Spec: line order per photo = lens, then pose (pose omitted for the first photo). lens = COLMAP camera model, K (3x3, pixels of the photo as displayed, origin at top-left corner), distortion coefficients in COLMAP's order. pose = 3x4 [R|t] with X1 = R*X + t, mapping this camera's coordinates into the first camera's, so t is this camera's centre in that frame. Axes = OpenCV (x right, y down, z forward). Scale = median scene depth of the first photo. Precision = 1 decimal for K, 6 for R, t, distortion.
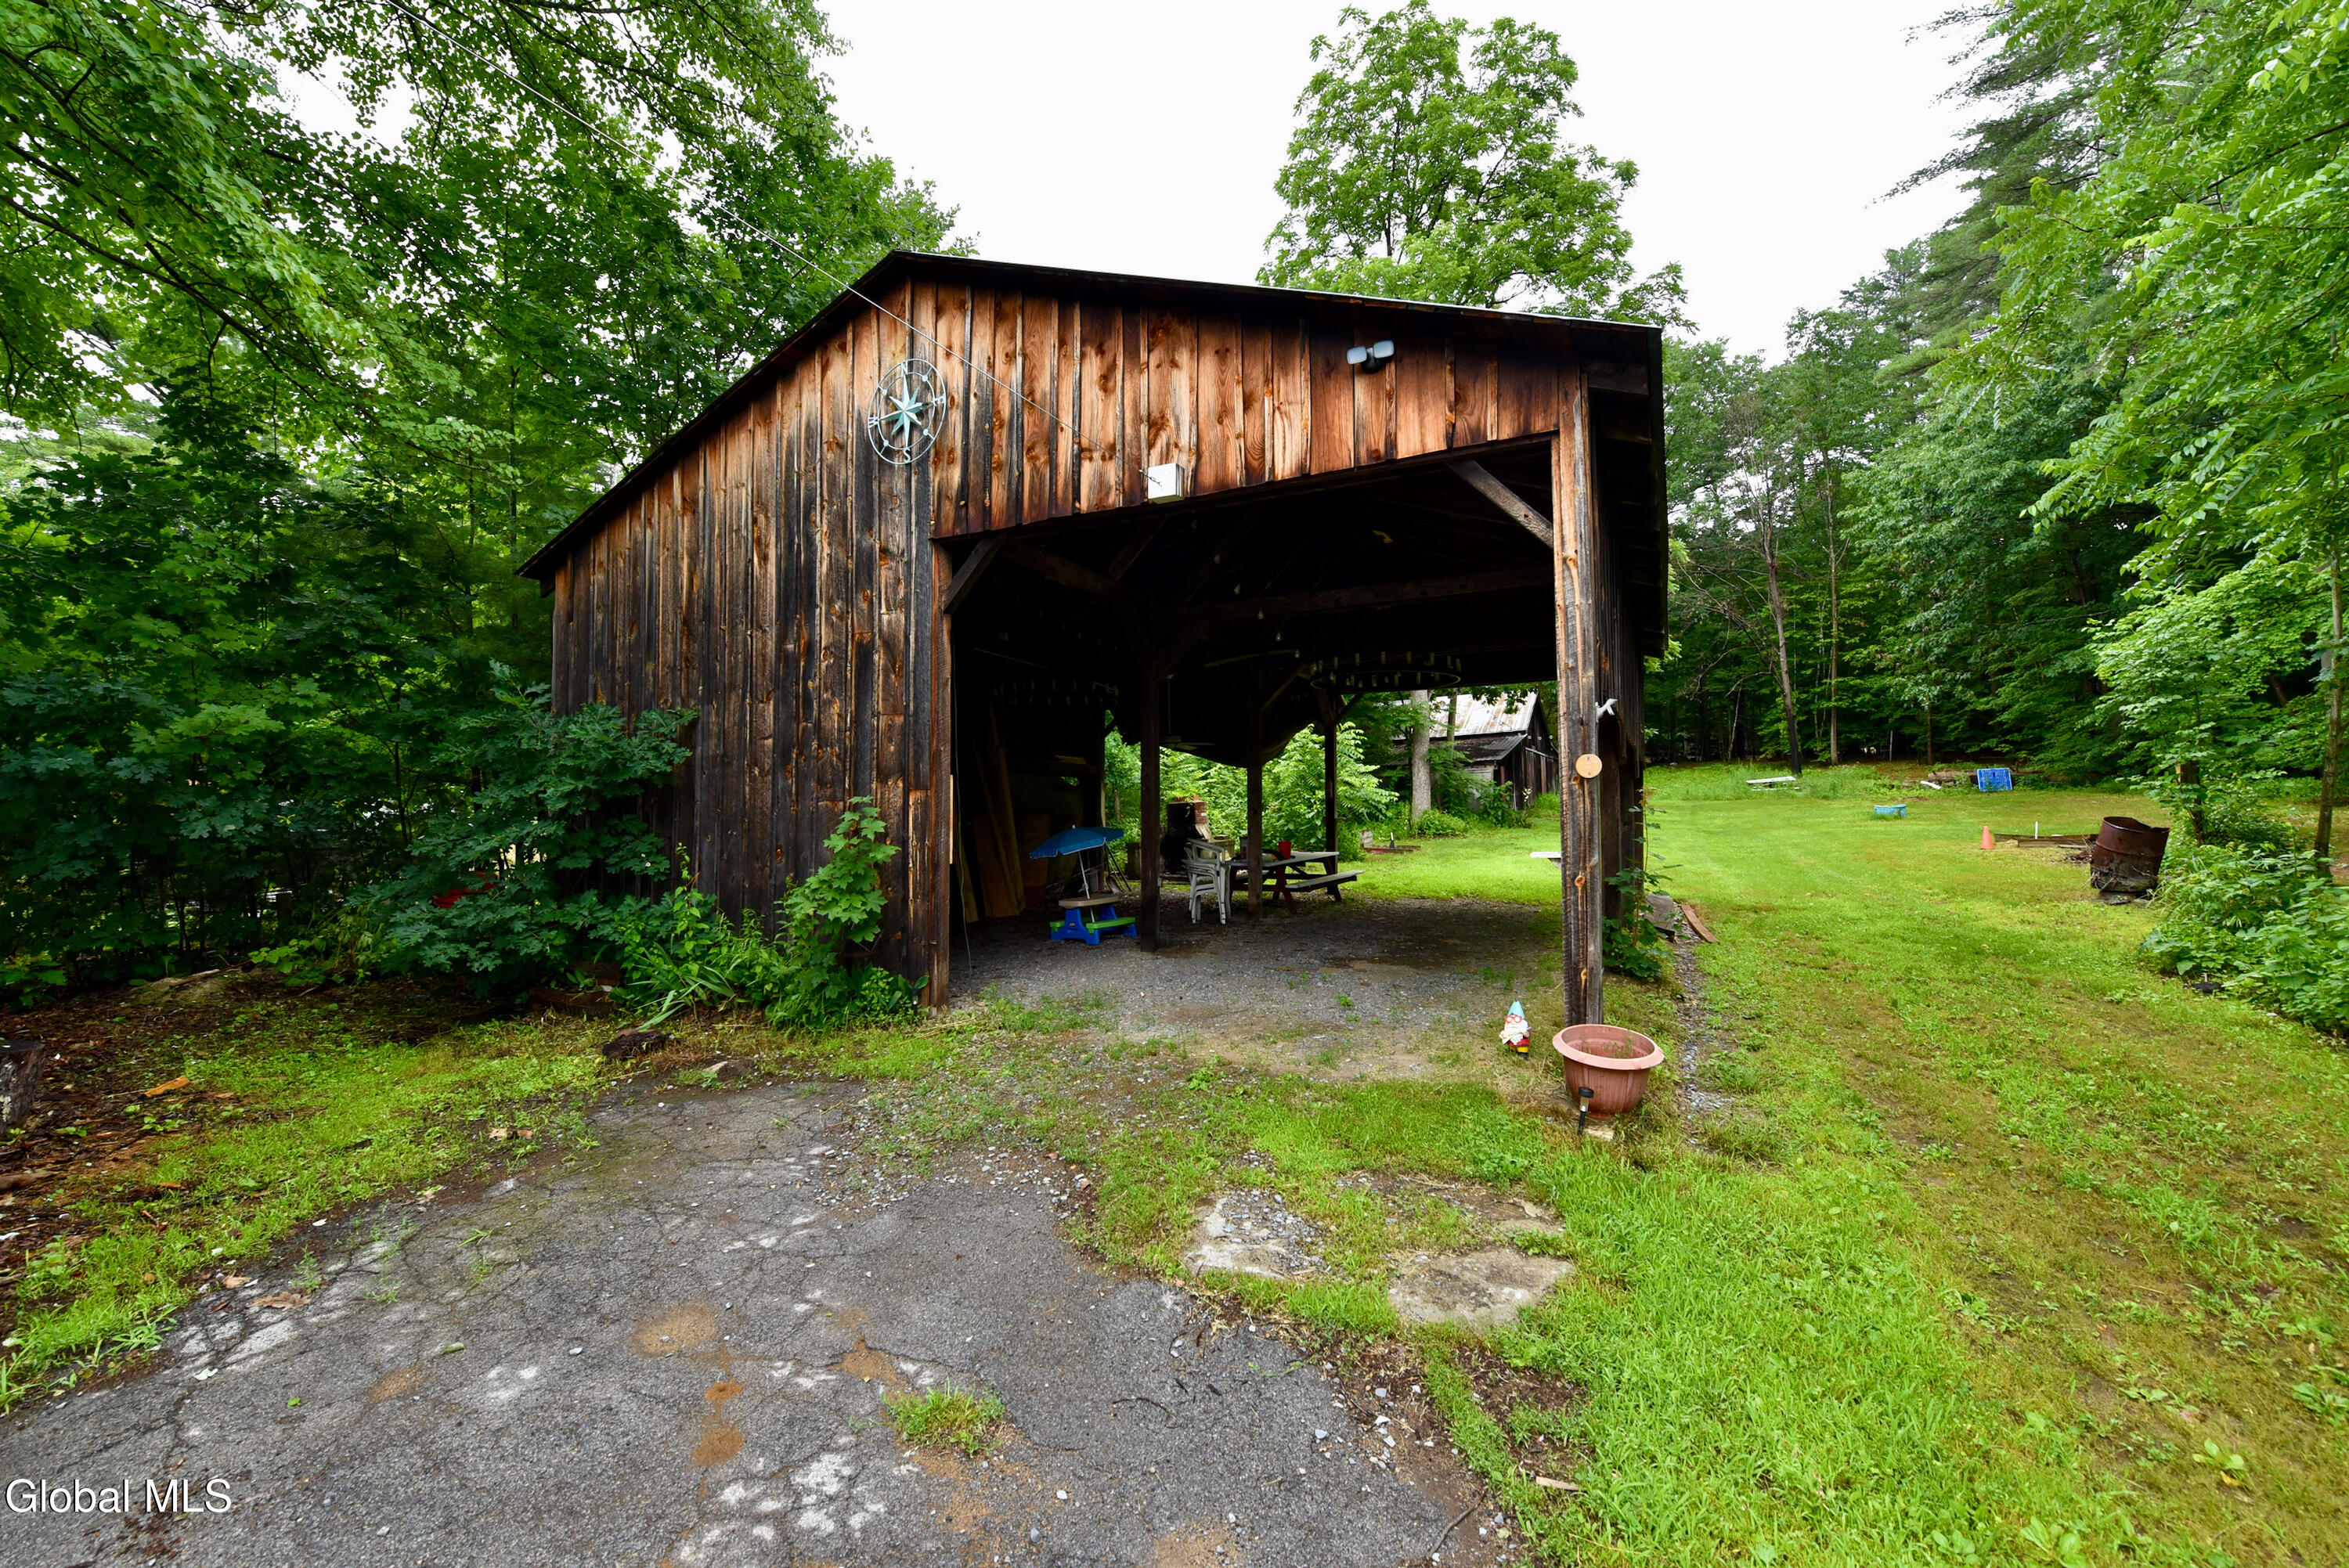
lens RADIAL K [[994.6, 0, 1148.7], [0, 994.6, 786.3], [0, 0, 1]] dist [0.000224, -0.015954]
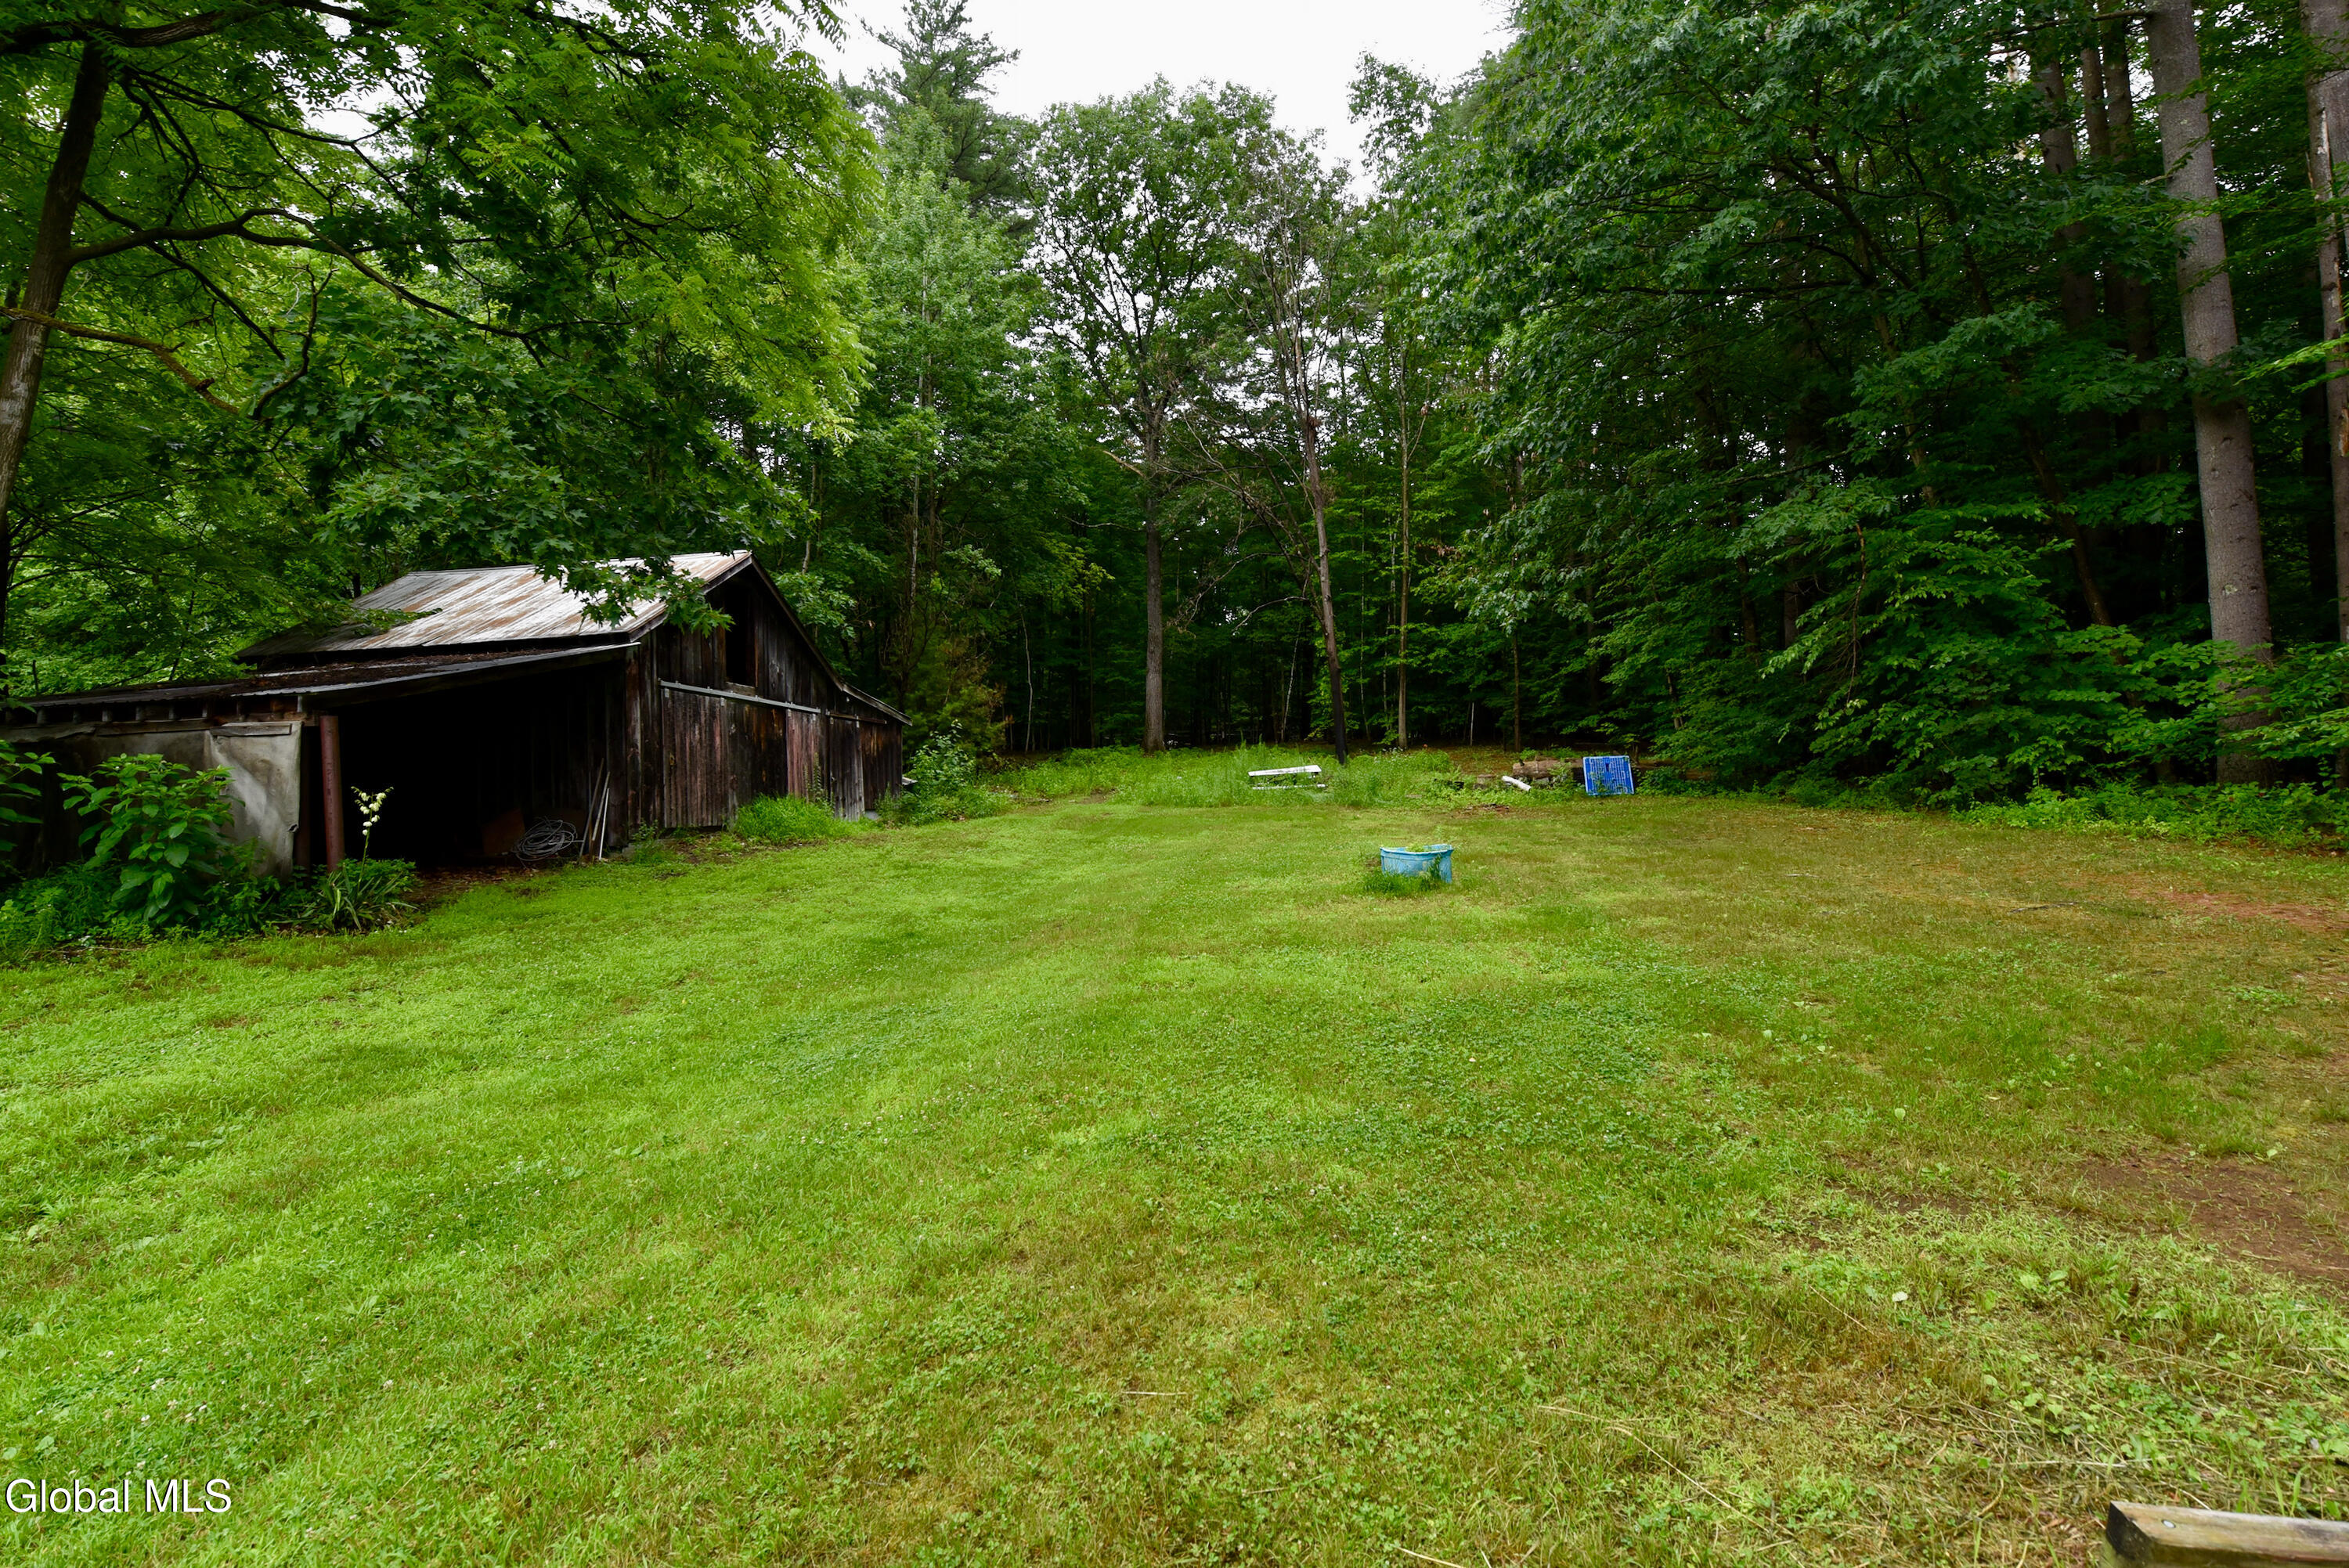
lens RADIAL K [[1121.8, 0, 1182.3], [0, 1121.8, 796.4], [0, 0, 1]] dist [-0.014281, -0.000990]
pose [[0.930174, 0.003143, 0.367104, 0.799538], [-0.011134, 0.999745, 0.019653, -0.009347], [-0.366949, -0.022368, 0.929972, 1.000925]]
